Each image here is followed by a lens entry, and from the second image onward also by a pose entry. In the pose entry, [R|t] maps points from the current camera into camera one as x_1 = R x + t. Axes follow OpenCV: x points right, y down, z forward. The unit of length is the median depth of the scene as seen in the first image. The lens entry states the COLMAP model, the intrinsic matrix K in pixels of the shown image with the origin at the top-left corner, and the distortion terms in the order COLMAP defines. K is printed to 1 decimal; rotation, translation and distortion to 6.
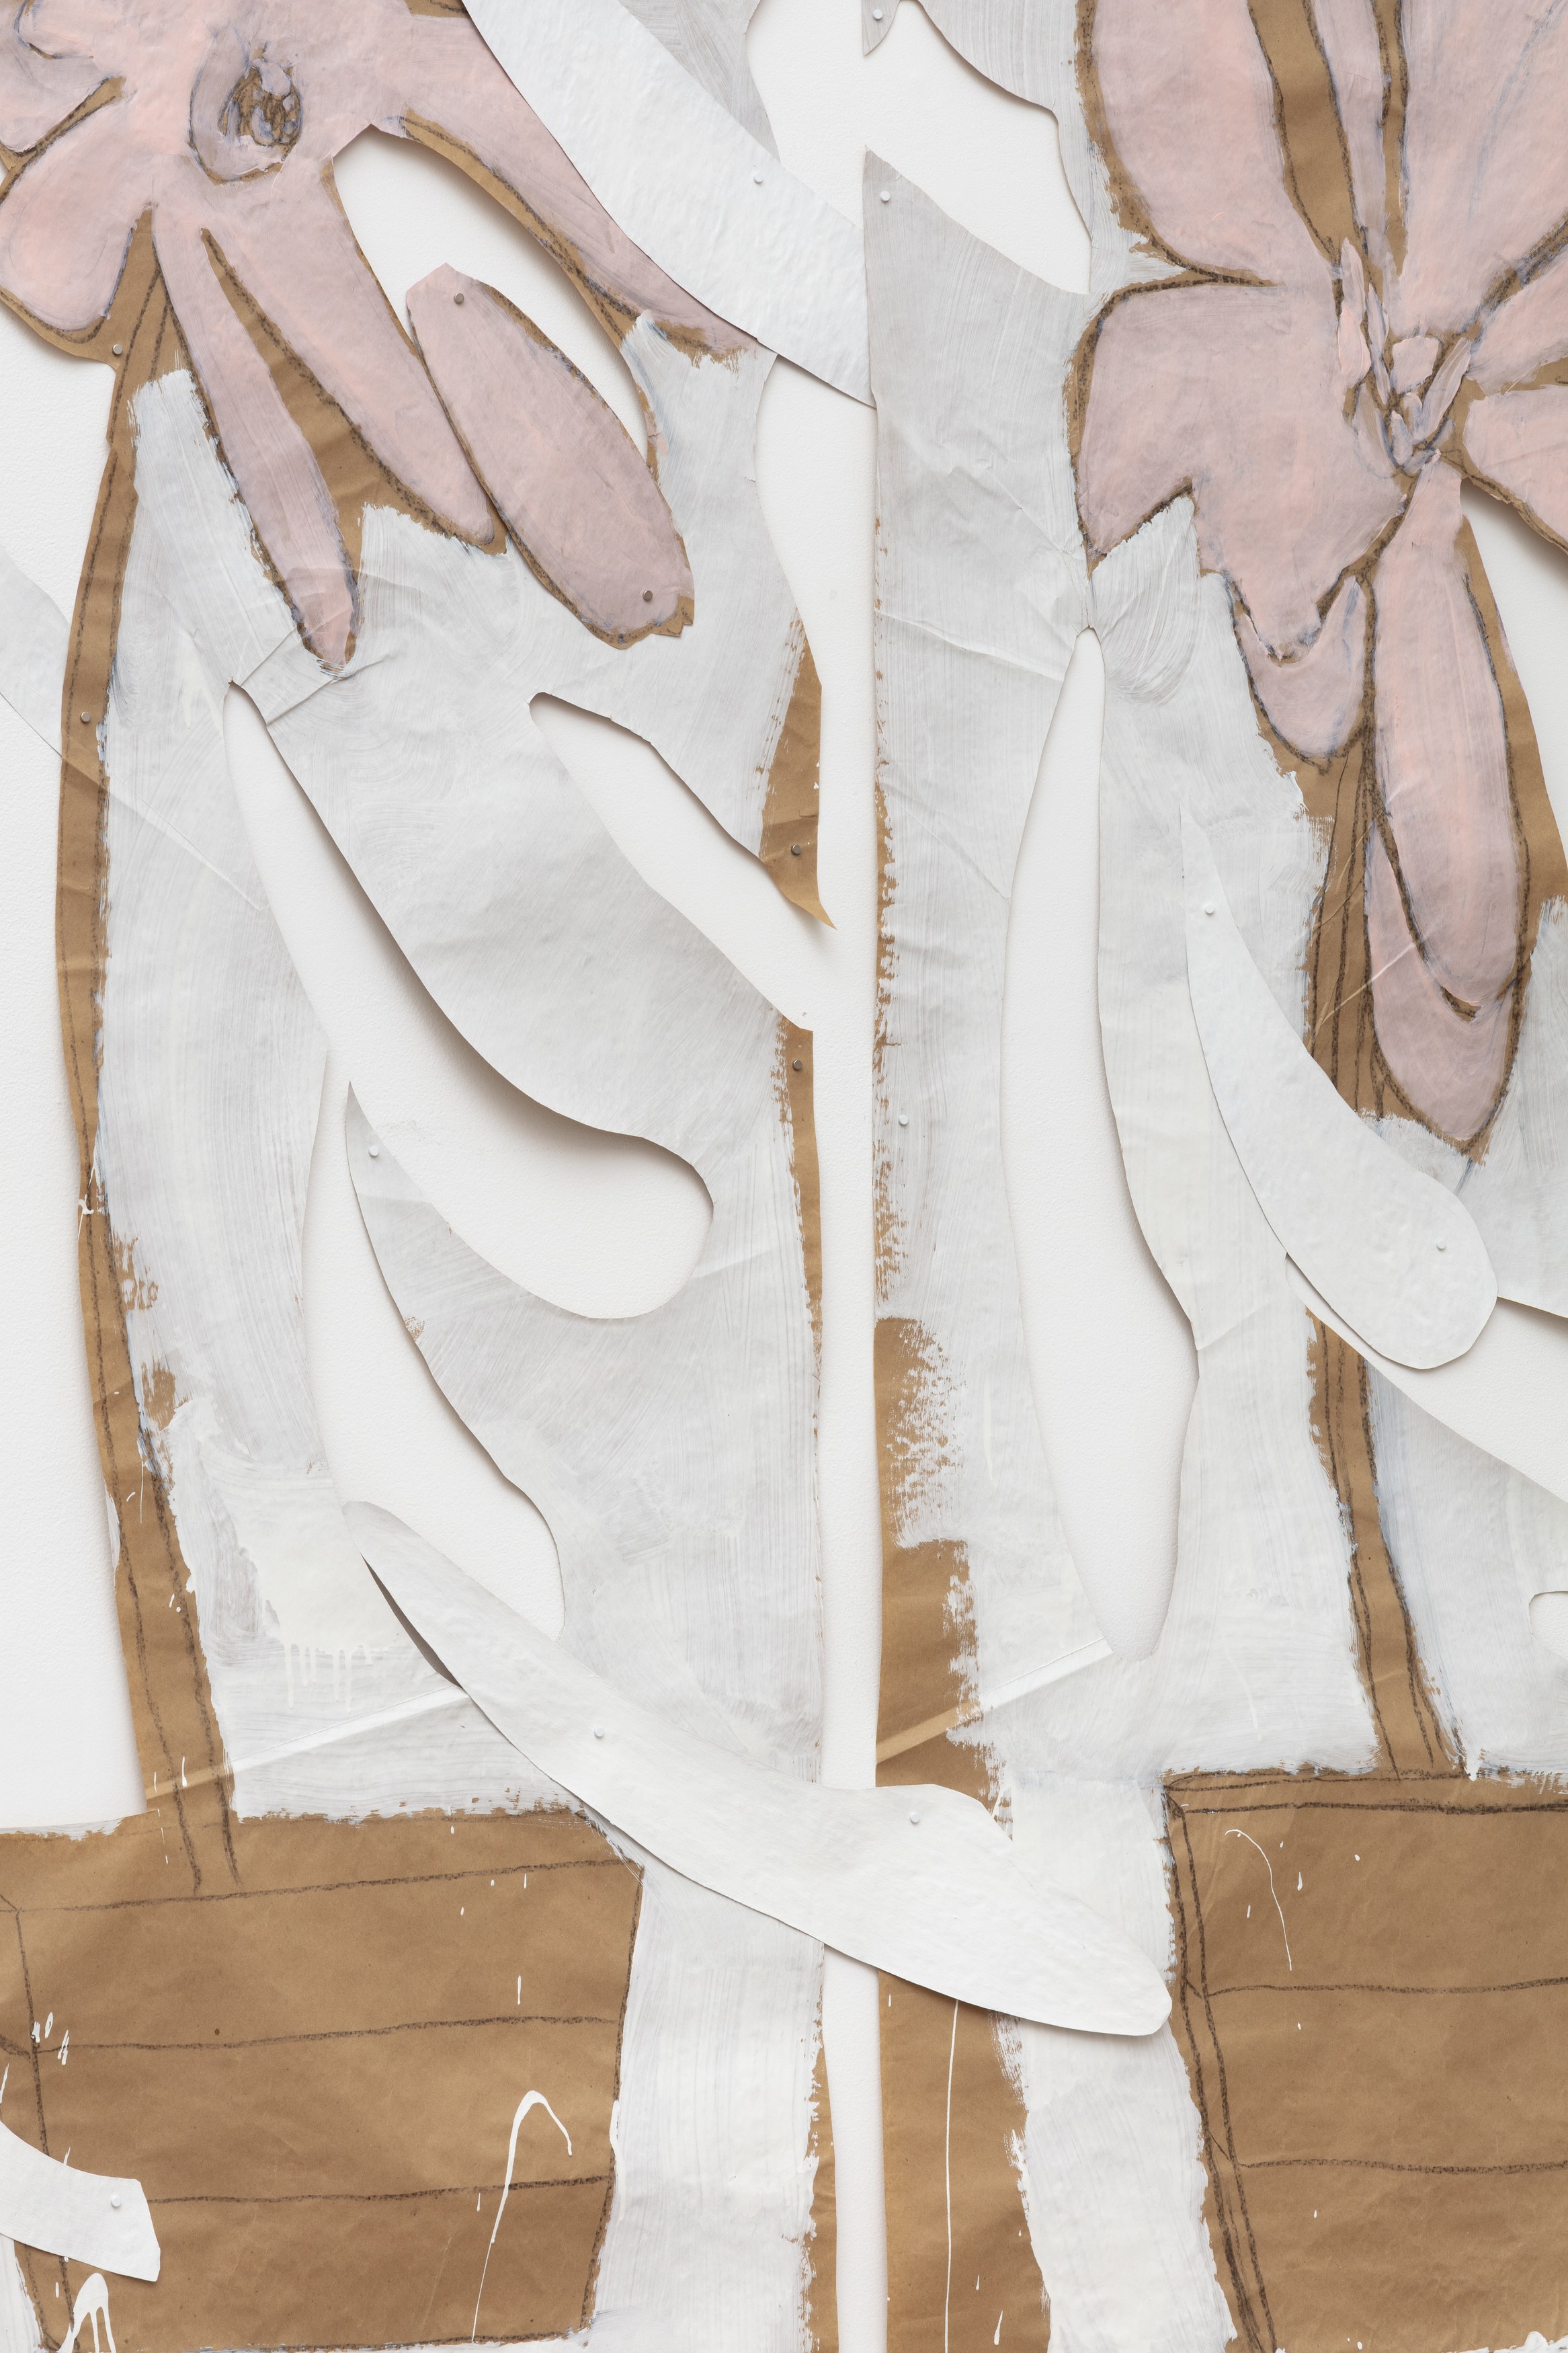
lens RADIAL K [[6648.9, 0, 782.7], [0, 6648.9, 1189.9], [0, 0, 1]] dist [0.009327, -0.090381]
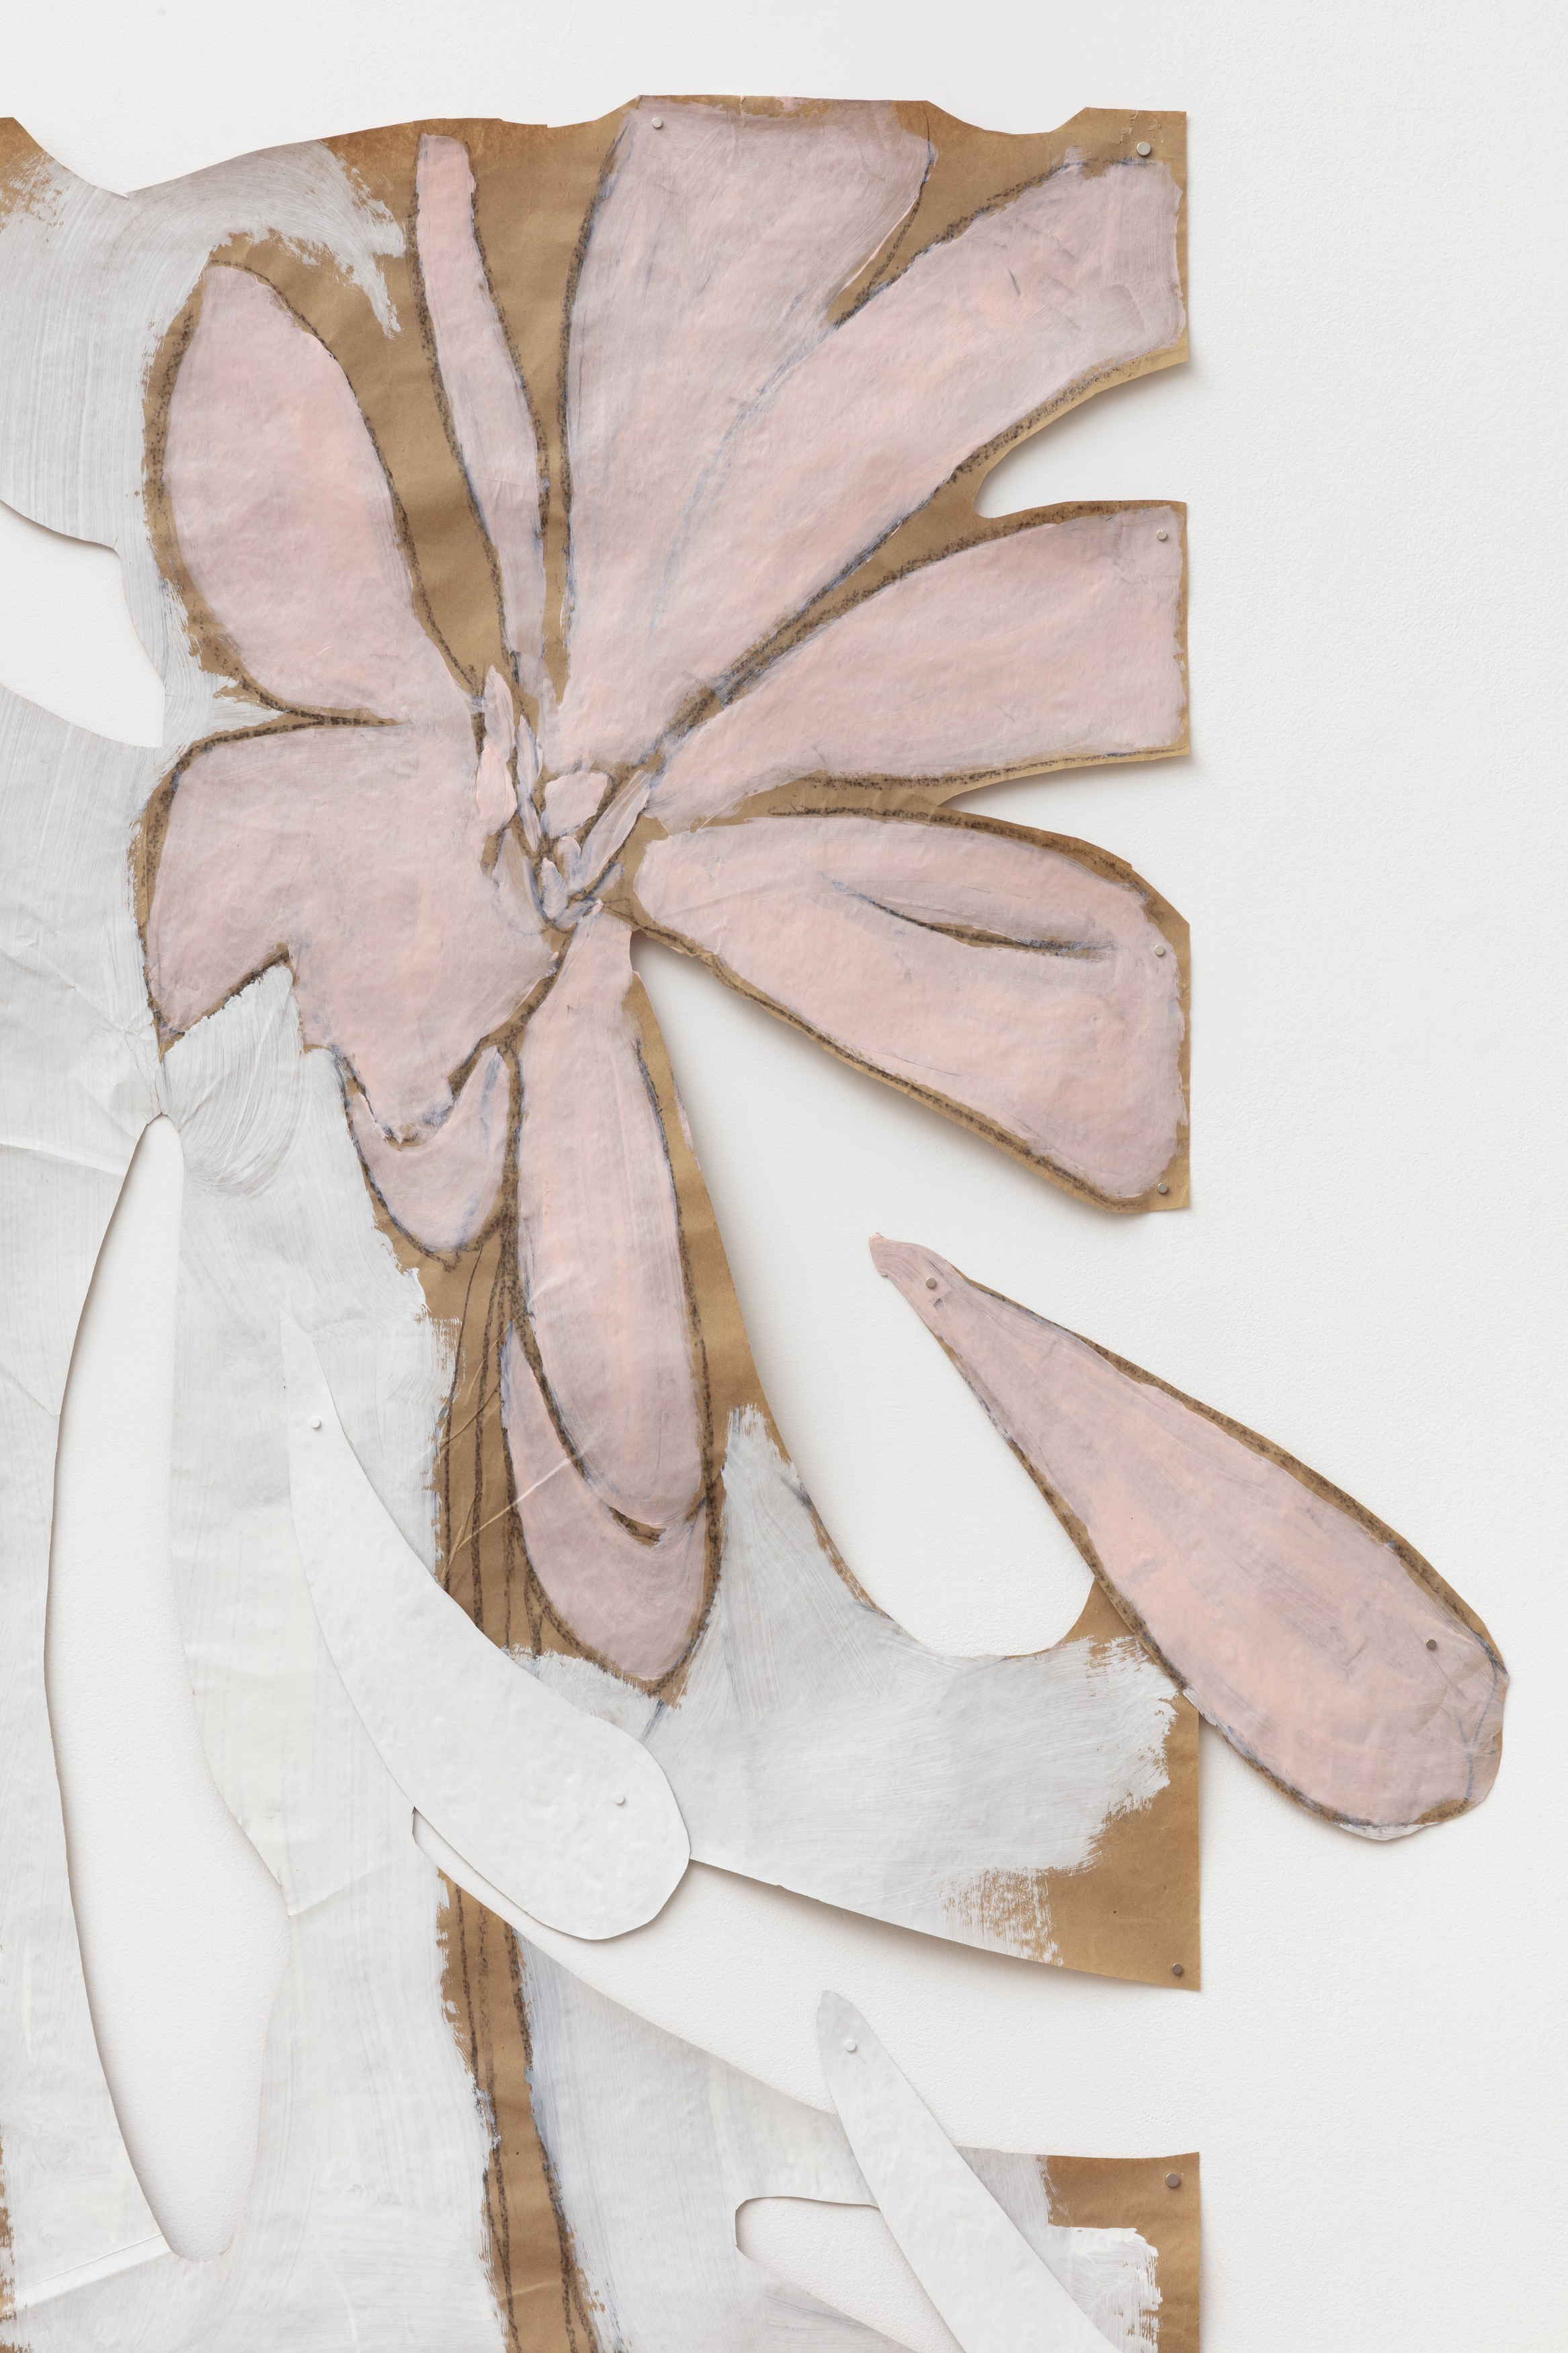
lens RADIAL K [[6648.9, 0, 782.7], [0, 6648.9, 1189.9], [0, 0, 1]] dist [0.009327, -0.090381]
pose [[0.901164, -0.000261, -0.433479, 0.505227], [-0.003283, 0.999967, -0.007426, -0.066592], [0.433467, 0.008115, 0.901133, 0.216453]]
